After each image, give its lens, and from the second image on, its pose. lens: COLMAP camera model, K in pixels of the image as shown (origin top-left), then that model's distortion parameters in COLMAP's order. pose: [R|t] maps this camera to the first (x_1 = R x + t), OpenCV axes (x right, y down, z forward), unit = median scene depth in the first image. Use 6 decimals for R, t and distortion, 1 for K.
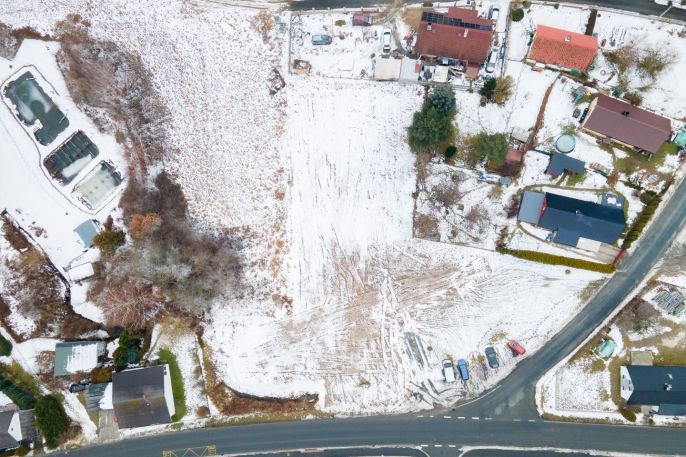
lens RADIAL K [[490.1, 0, 343.0], [0, 490.1, 228.5], [0, 0, 1]] dist [0.041415, 0.001035]
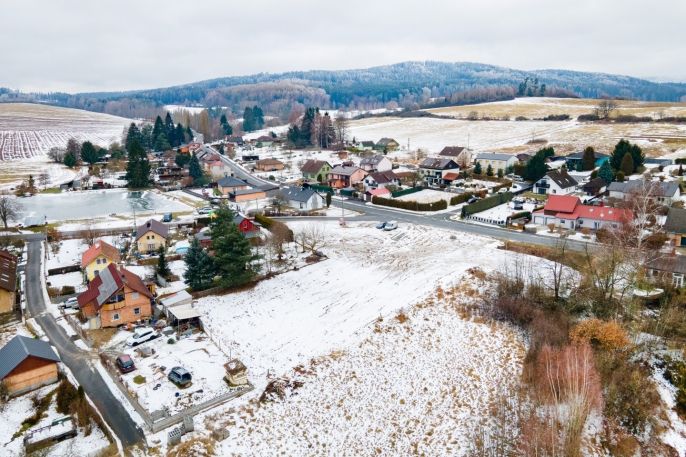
lens RADIAL K [[490.1, 0, 343.0], [0, 490.1, 228.5], [0, 0, 1]] dist [0.041415, 0.001035]
pose [[-0.666153, -0.099217, 0.739186, -0.610475], [0.743622, -0.164301, 0.648098, -0.597865], [0.057147, 0.981408, 0.183229, 0.720677]]
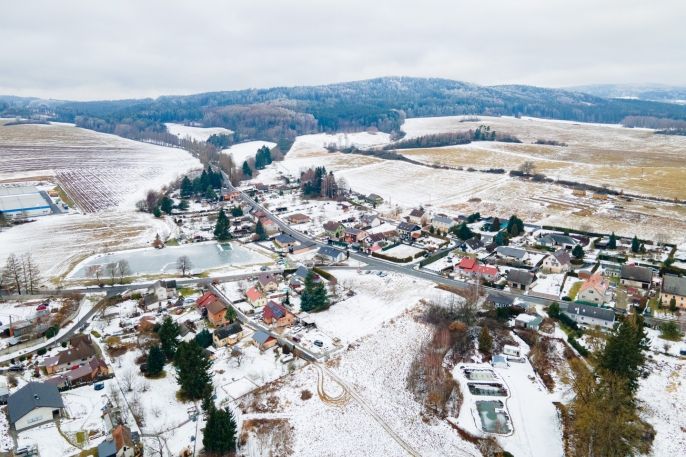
lens RADIAL K [[490.1, 0, 343.0], [0, 490.1, 228.5], [0, 0, 1]] dist [0.041415, 0.001035]
pose [[-0.700135, -0.100669, 0.706879, -1.330488], [0.712060, -0.171576, 0.680832, -1.465620], [0.052745, 0.980014, 0.191809, 0.252303]]
